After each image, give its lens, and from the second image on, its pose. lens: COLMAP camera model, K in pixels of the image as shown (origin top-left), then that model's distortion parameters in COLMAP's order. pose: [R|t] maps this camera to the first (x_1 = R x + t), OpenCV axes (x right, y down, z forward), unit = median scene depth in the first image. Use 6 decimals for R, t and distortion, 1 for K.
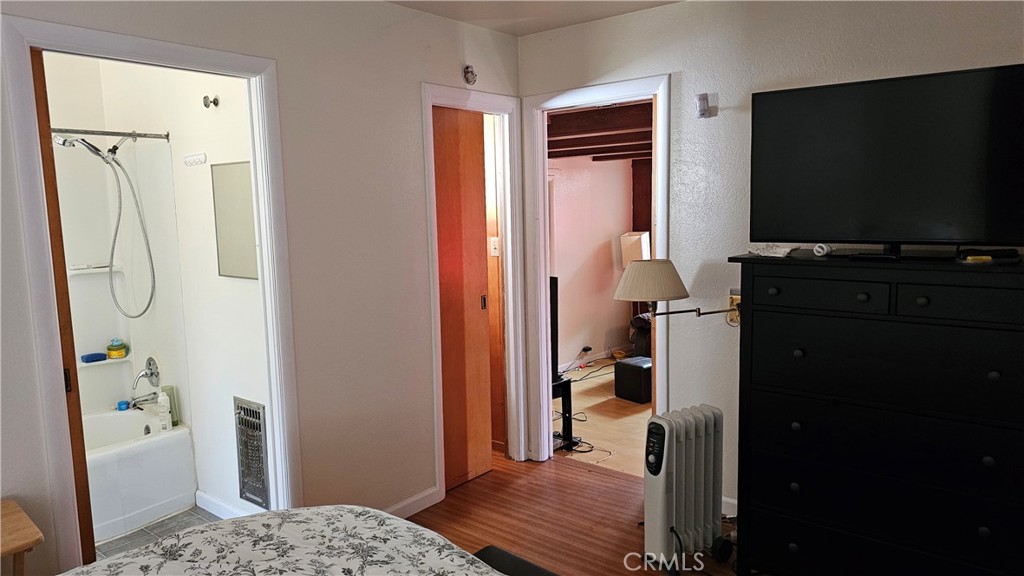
lens RADIAL K [[692.1, 0, 513.8], [0, 692.1, 293.3], [0, 0, 1]] dist [0.059958, -0.048808]
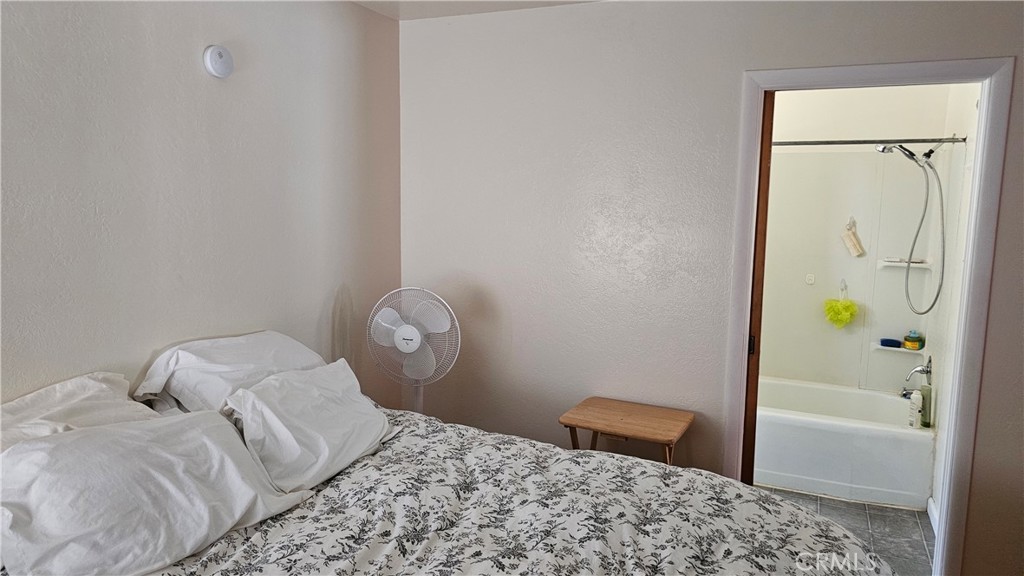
lens RADIAL K [[692.1, 0, 513.7], [0, 692.1, 283.3], [0, 0, 1]] dist [0.059958, -0.048808]
pose [[0.275076, 0.156419, -0.948613, 0.290240], [-0.144628, 0.982181, 0.120015, -0.050777], [0.950482, 0.104183, 0.292797, 0.124131]]
